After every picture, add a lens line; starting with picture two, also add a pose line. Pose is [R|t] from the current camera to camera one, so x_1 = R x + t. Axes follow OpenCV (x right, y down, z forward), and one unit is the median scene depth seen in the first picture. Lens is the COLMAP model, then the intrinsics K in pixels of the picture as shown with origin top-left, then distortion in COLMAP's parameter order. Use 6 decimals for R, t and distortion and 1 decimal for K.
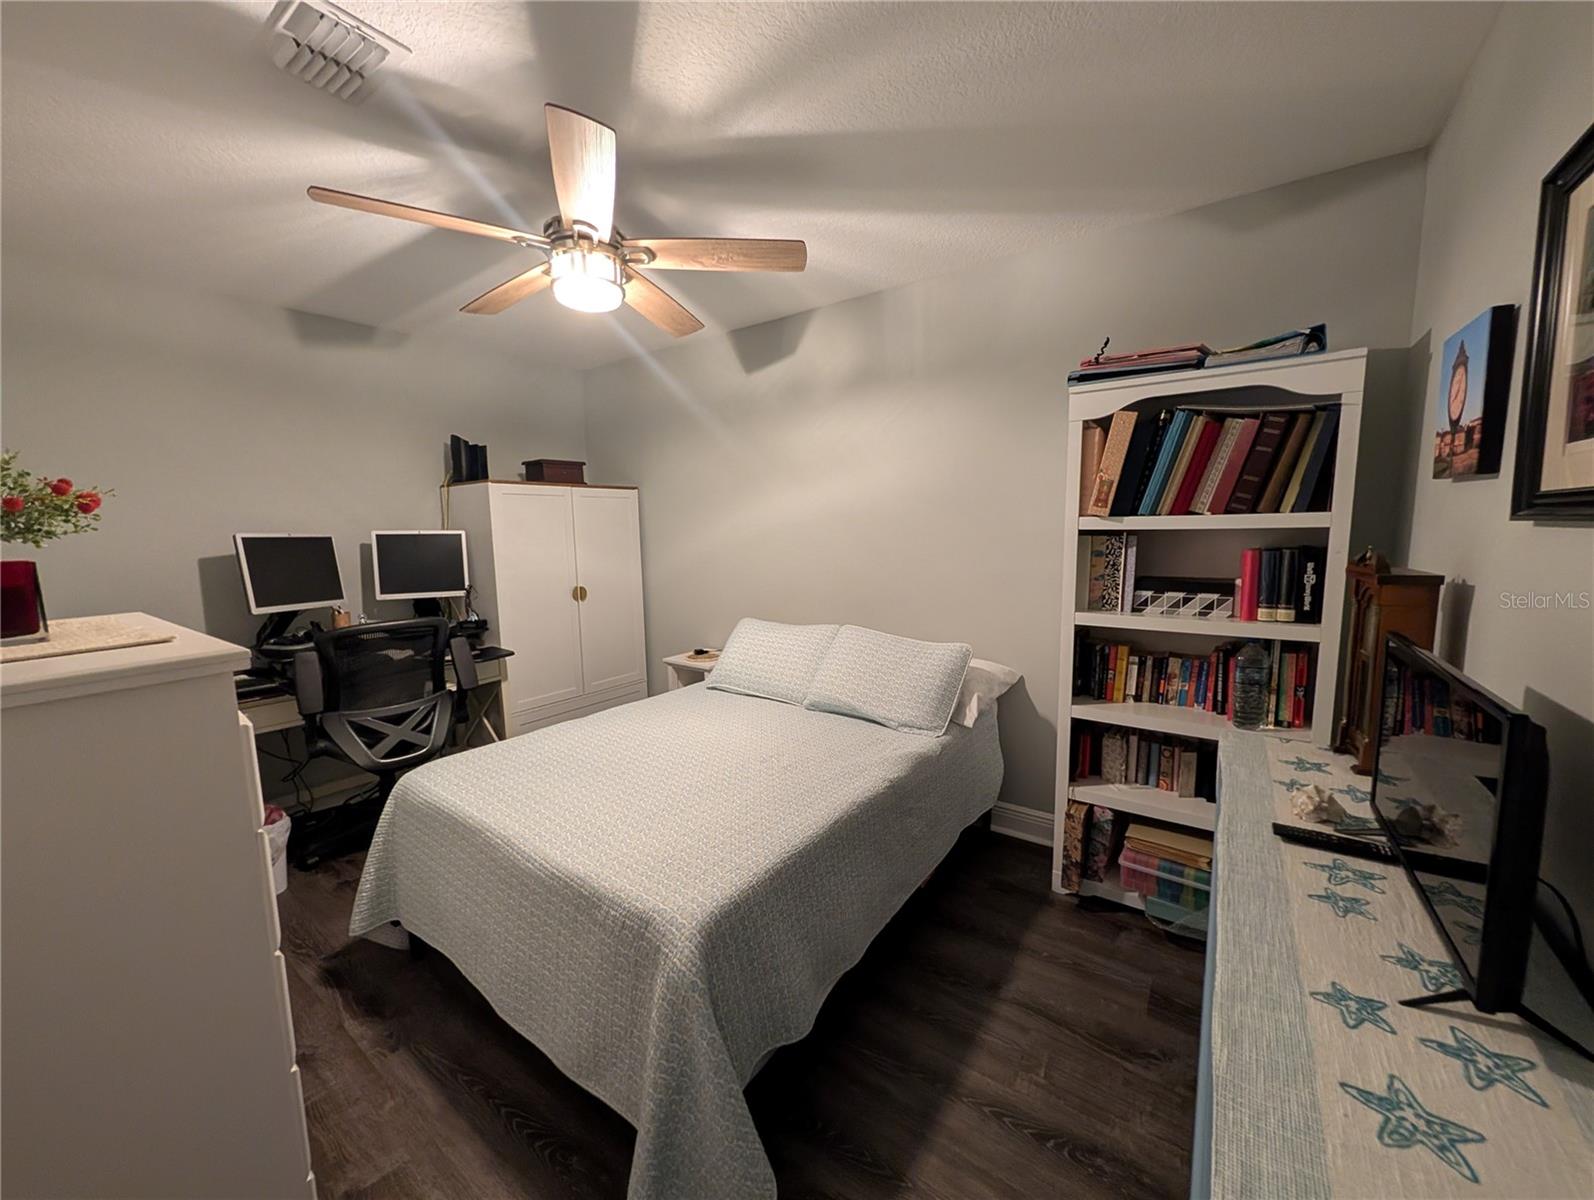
lens RADIAL K [[611.2, 0, 796.6], [0, 611.2, 597.5], [0, 0, 1]] dist [-0.000232, 0.000072]
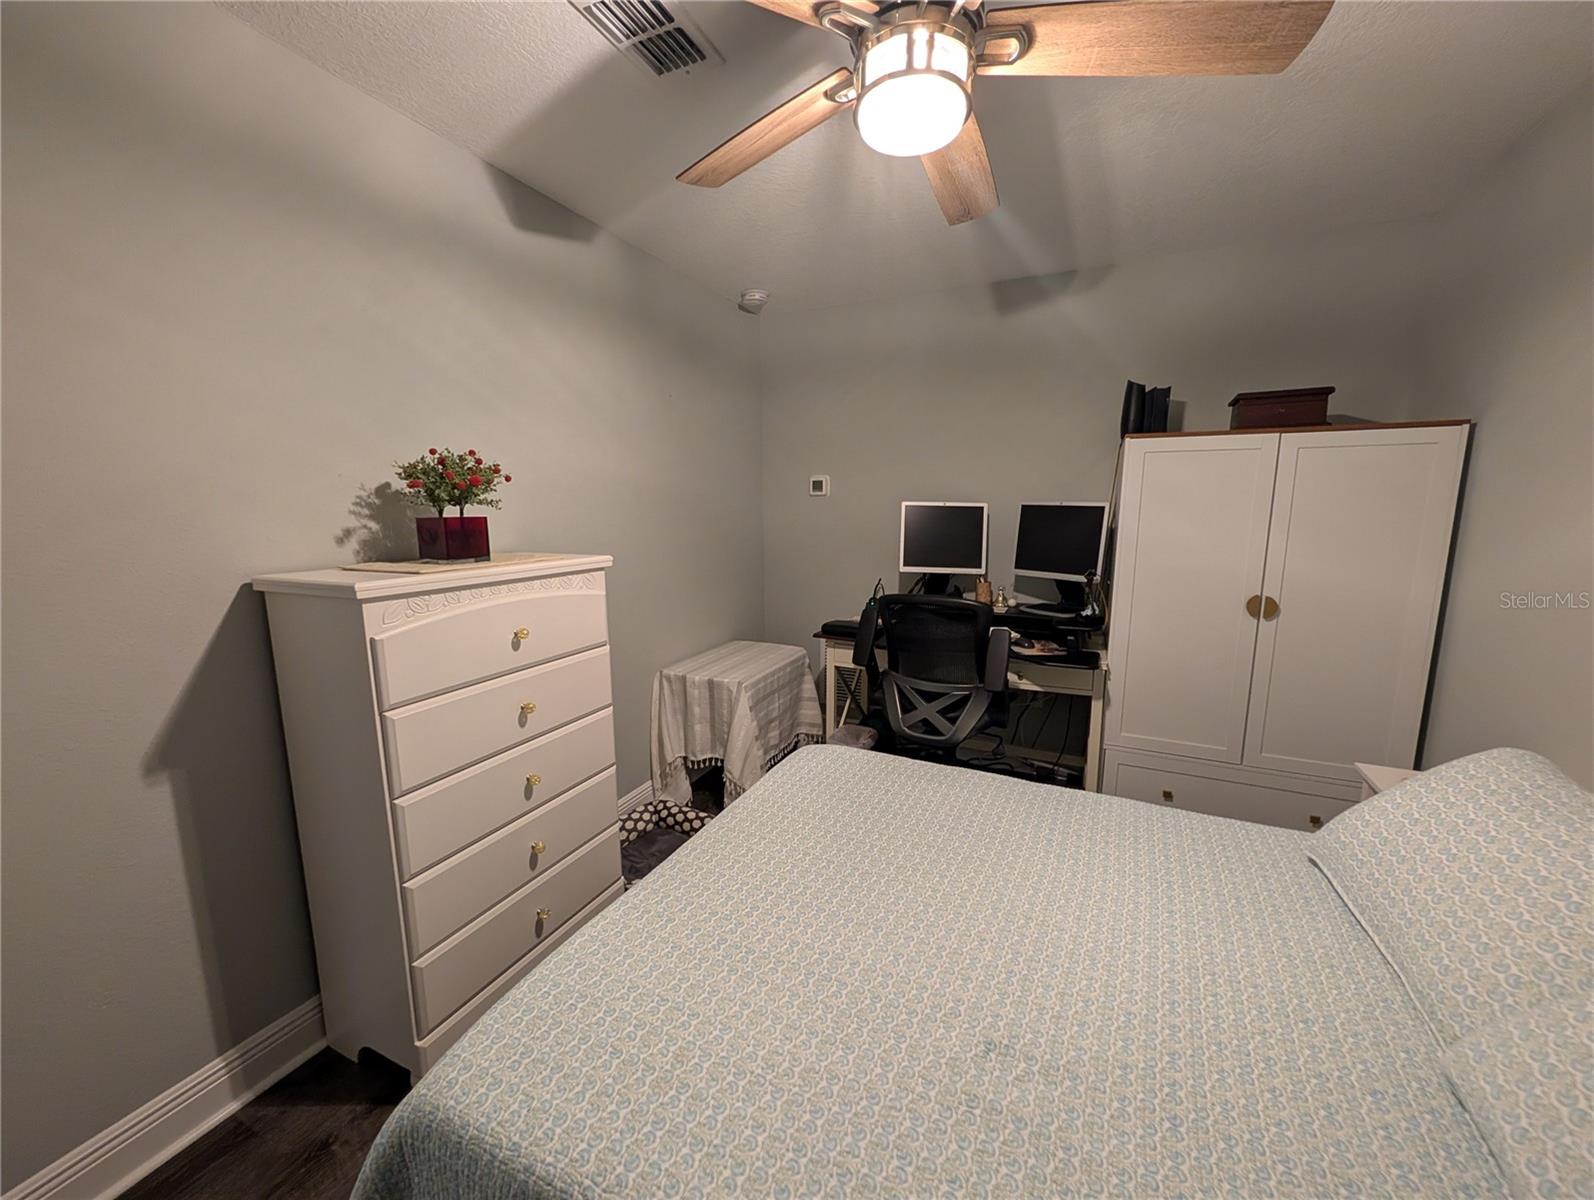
lens RADIAL K [[611.2, 0, 794.8], [0, 611.2, 598.9], [0, 0, 1]] dist [-0.000232, 0.000072]
pose [[0.159796, 0.166988, -0.972924, 0.199127], [-0.114734, 0.982050, 0.149710, -0.063862], [0.980460, 0.087704, 0.176087, 0.517586]]
